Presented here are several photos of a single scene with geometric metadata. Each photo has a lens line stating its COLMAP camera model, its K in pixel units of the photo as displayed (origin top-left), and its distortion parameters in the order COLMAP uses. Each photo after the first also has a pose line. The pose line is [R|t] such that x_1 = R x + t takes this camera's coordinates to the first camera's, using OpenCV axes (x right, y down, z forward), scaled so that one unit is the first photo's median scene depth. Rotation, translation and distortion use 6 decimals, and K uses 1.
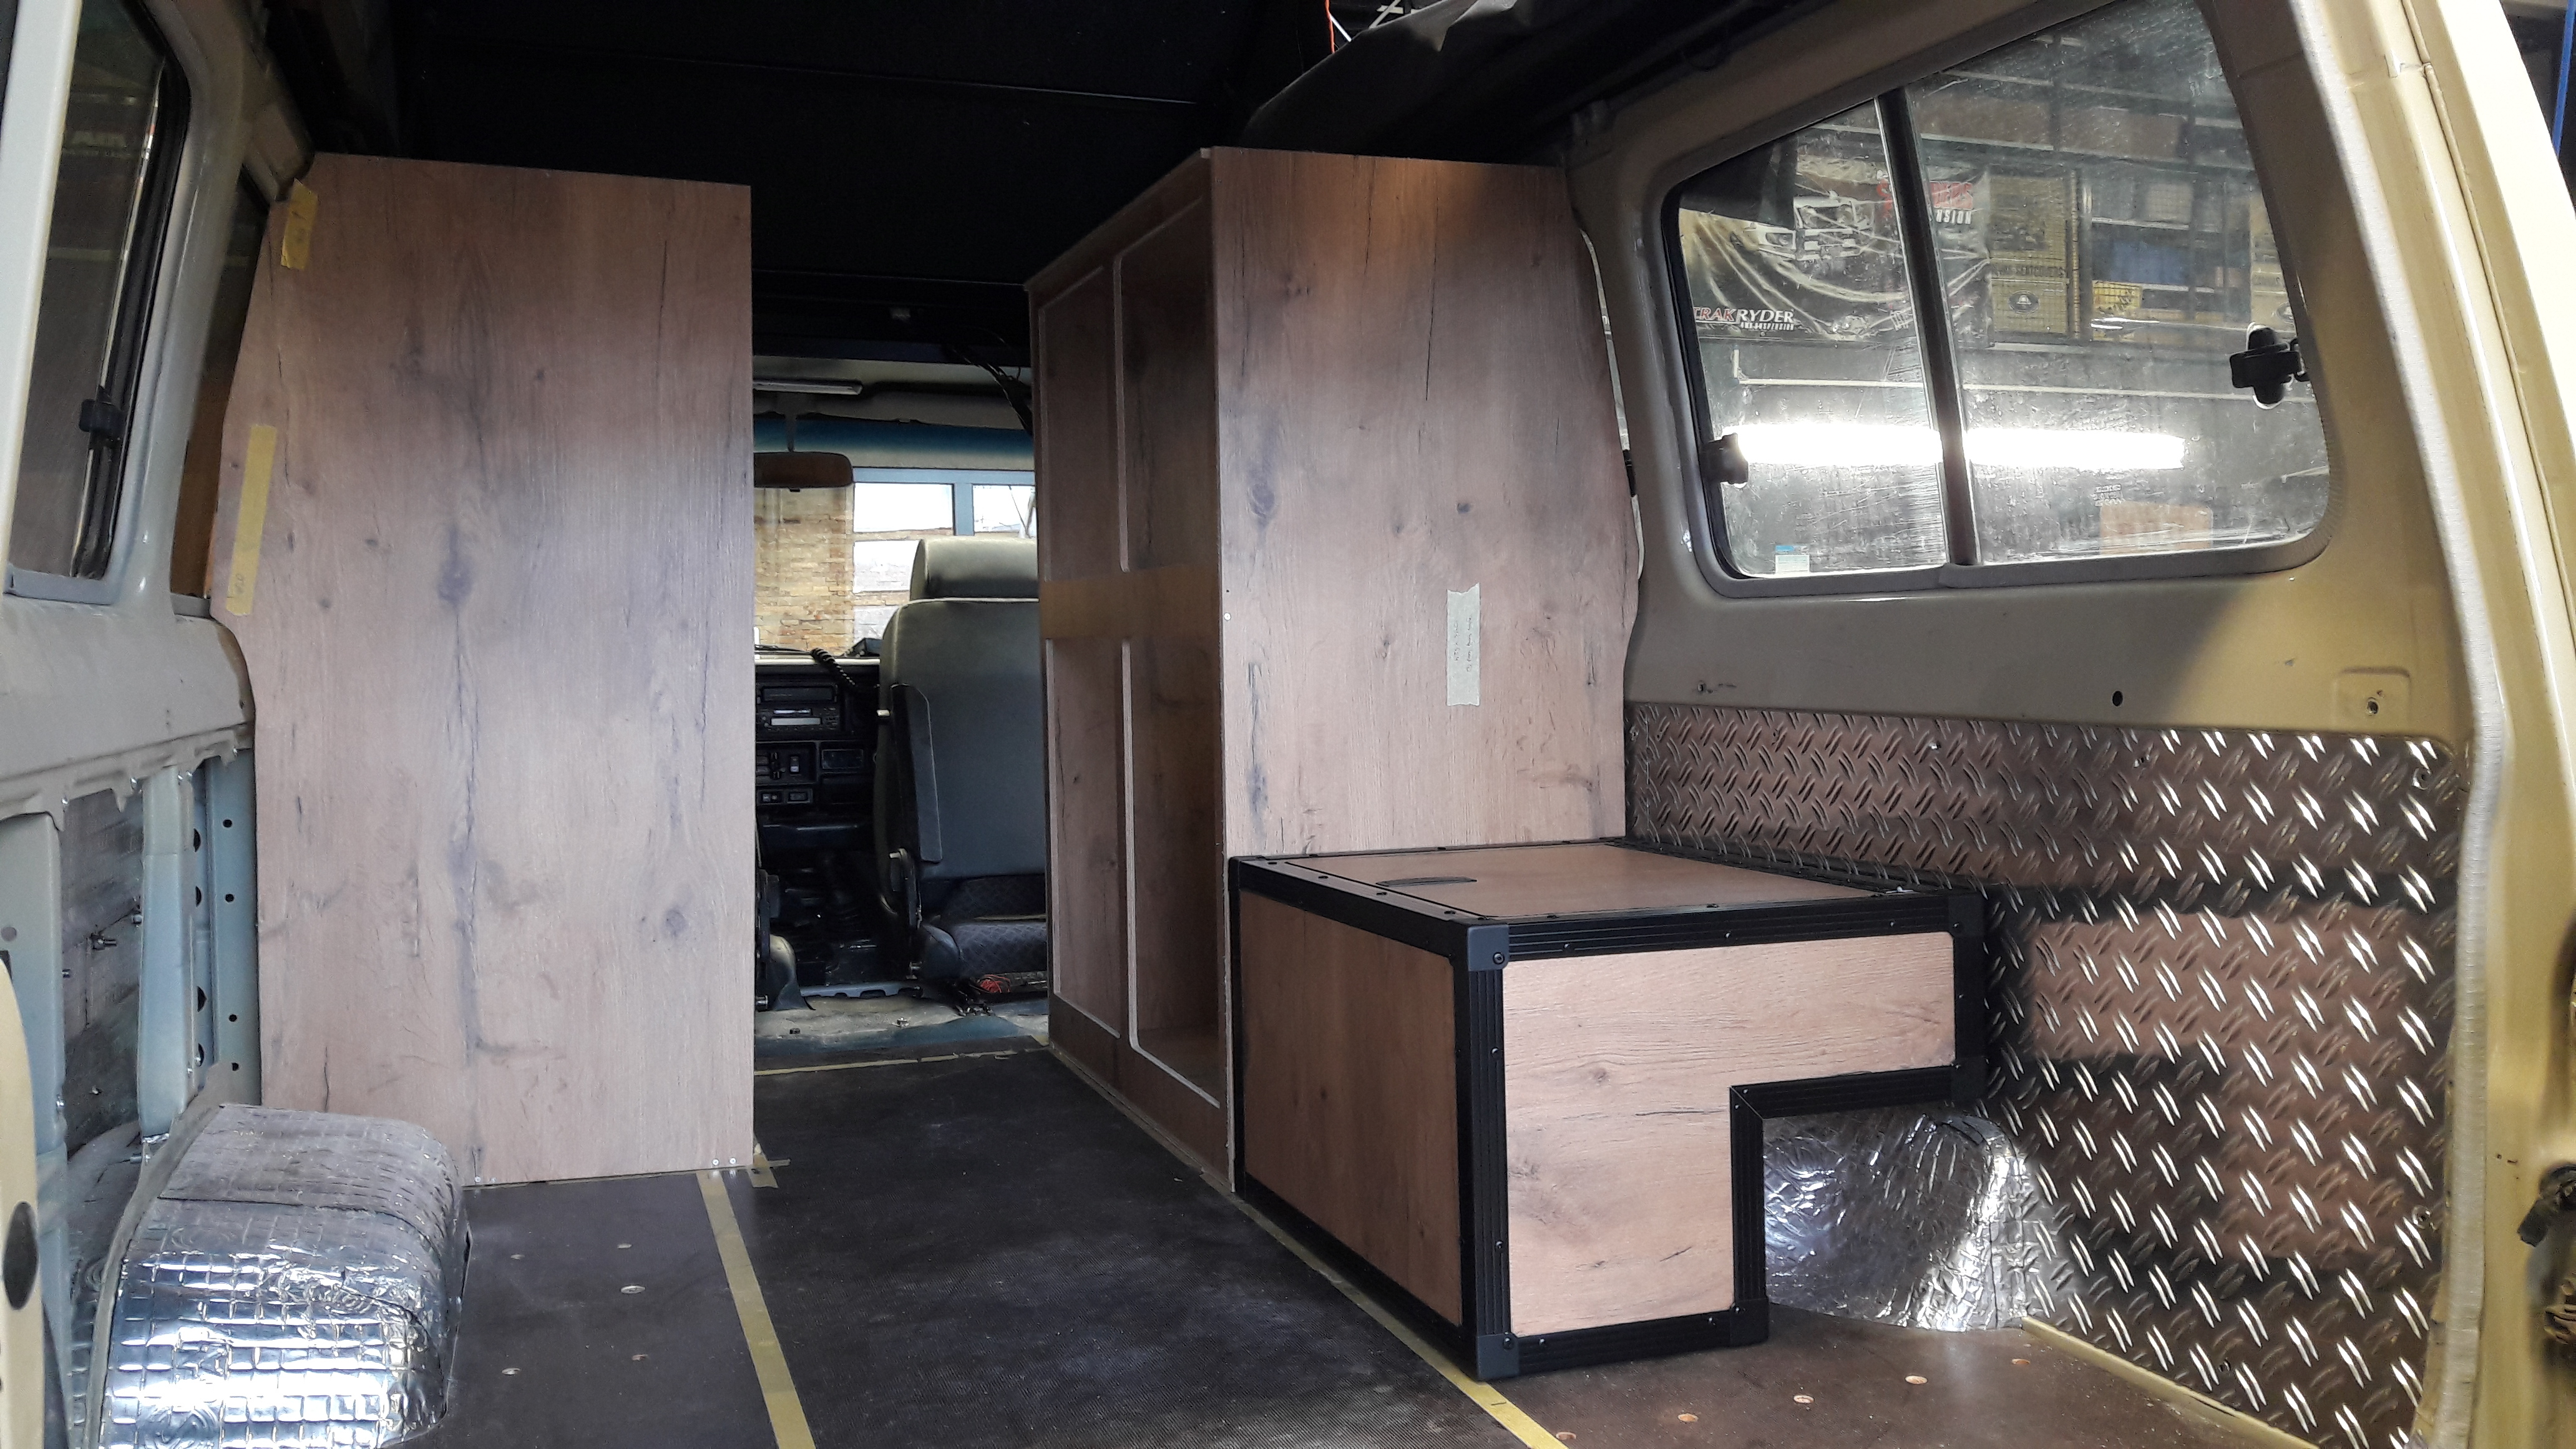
lens RADIAL K [[2116.5, 0, 1282.0], [0, 2116.5, 700.1], [0, 0, 1]] dist [0.229301, -0.664434]
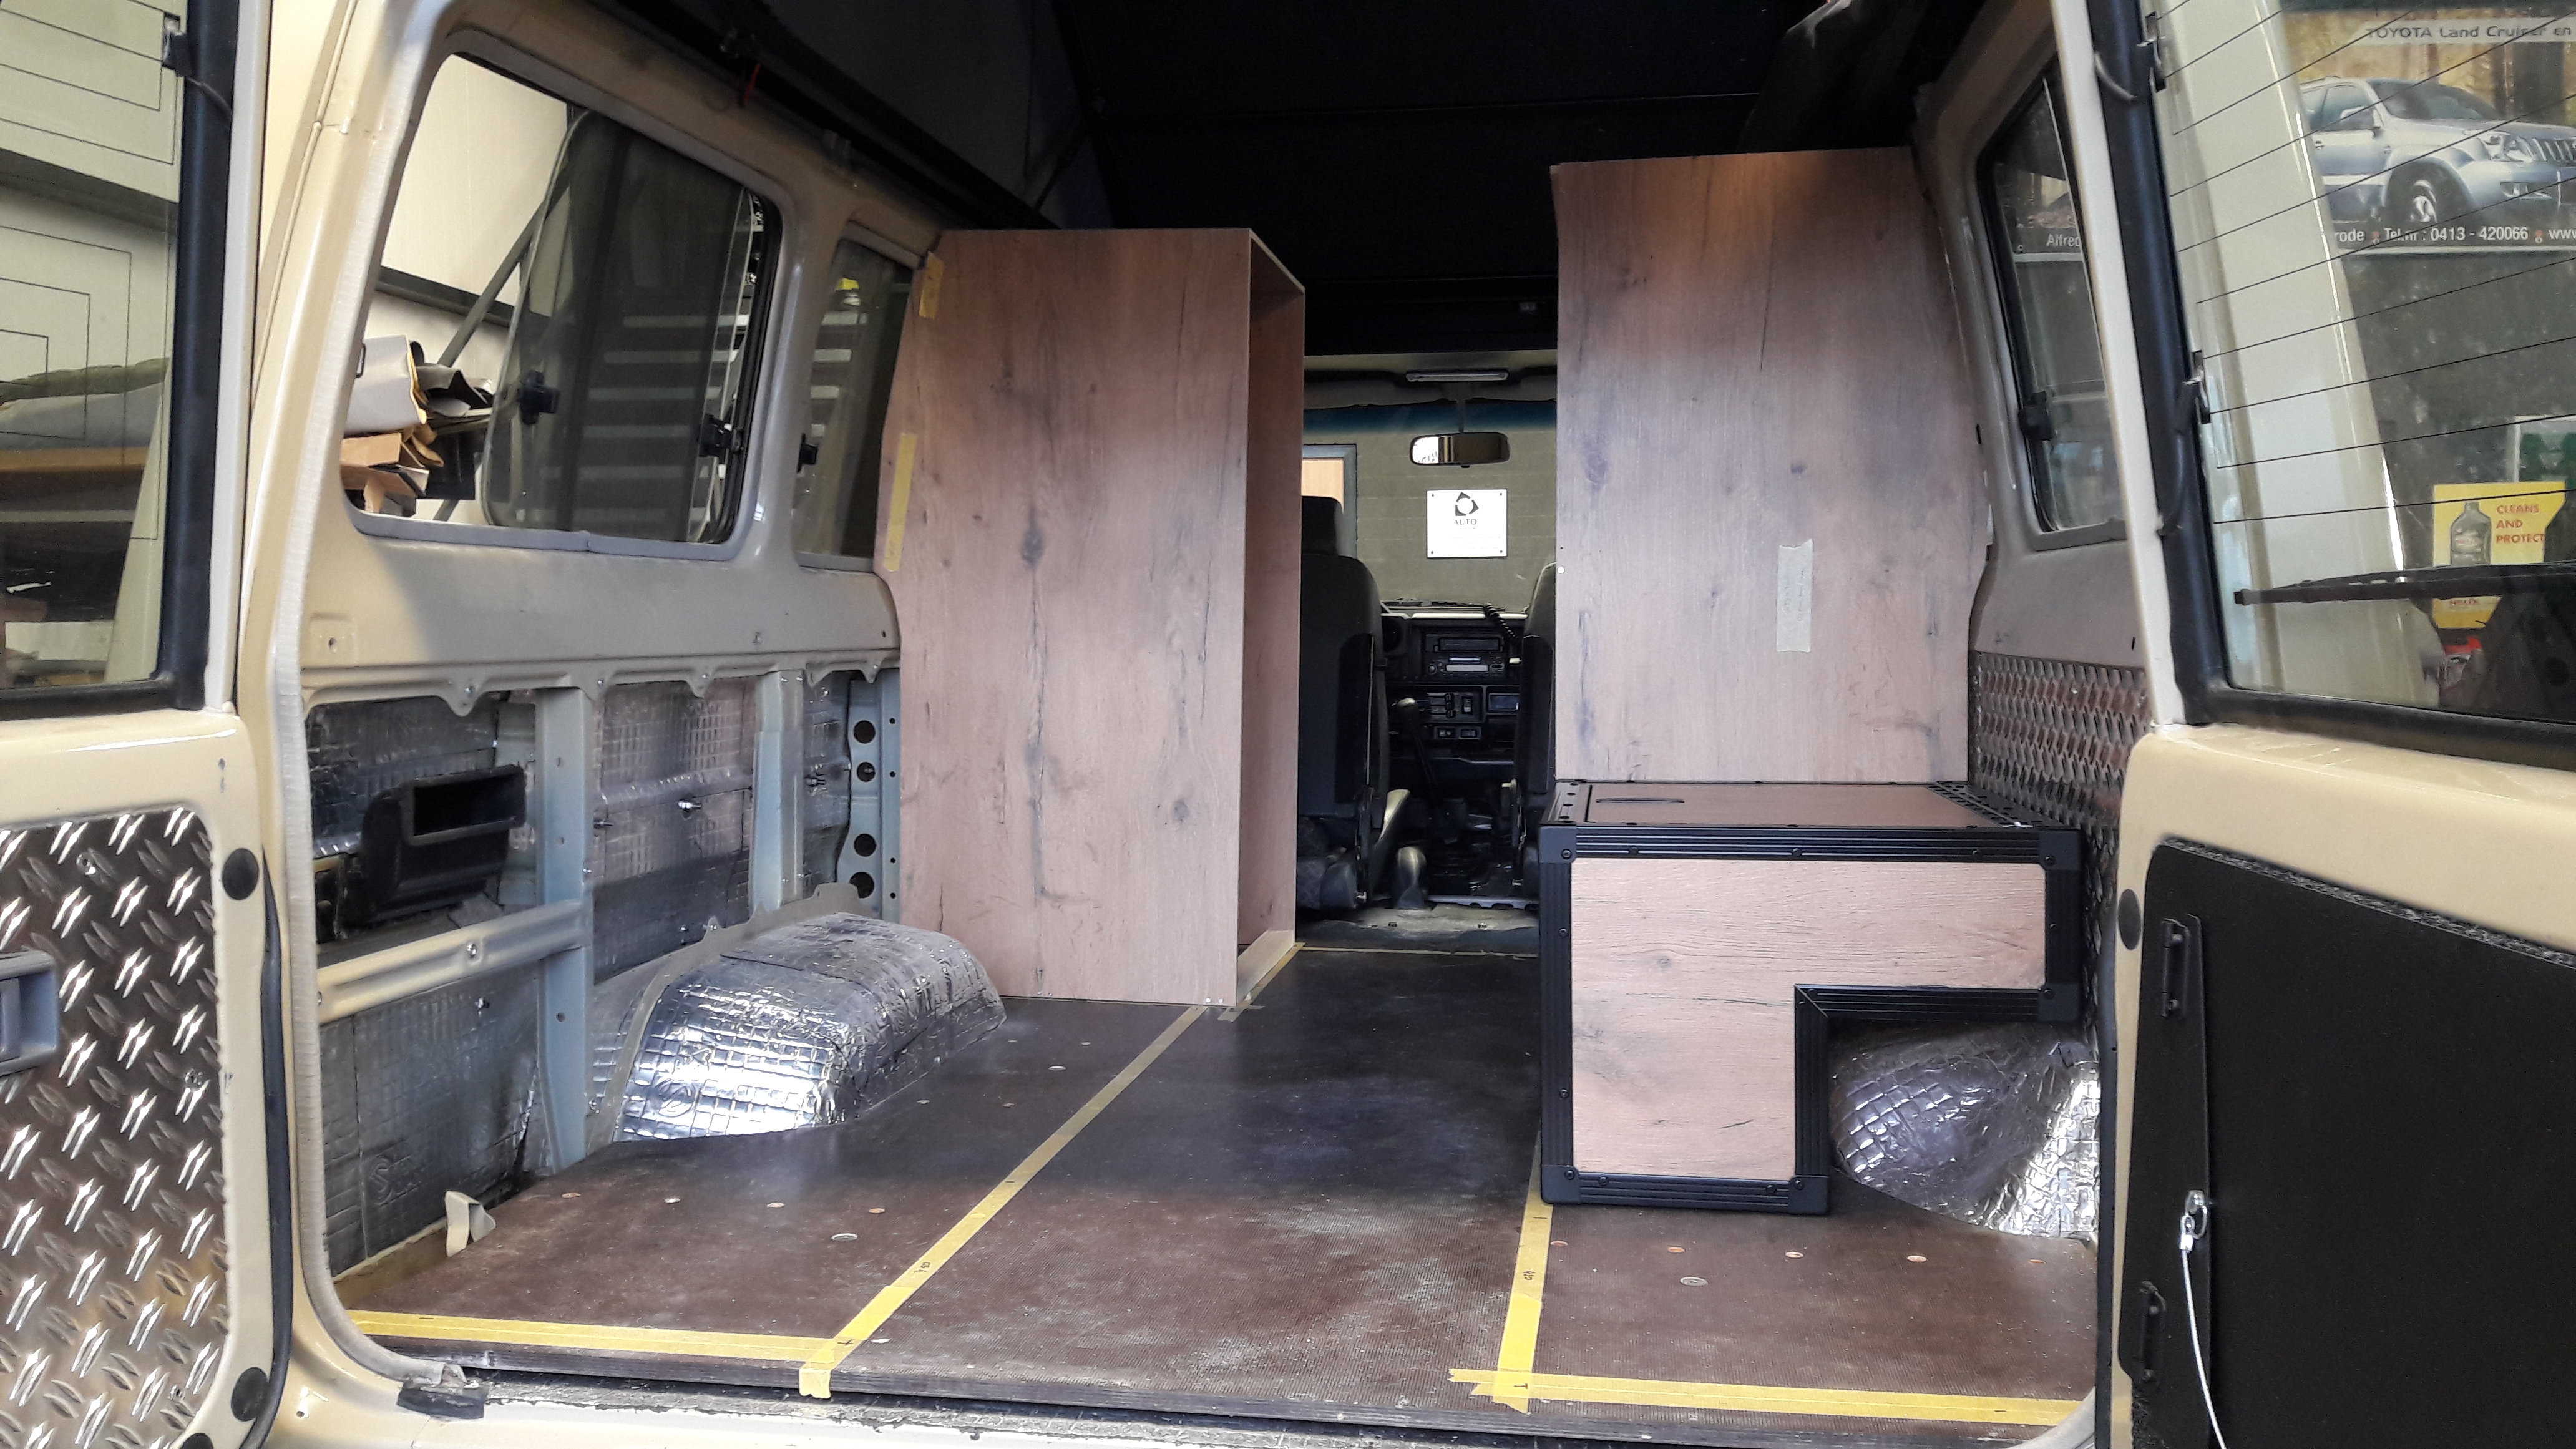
lens RADIAL K [[2131.4, 0, 1209.8], [0, 2131.4, 694.3], [0, 0, 1]] dist [0.083786, -0.003343]
pose [[0.867163, 0.027671, -0.497255, 0.377950], [-0.021232, 0.999602, 0.018598, 0.010200], [0.497572, -0.005570, 0.867405, -0.098073]]
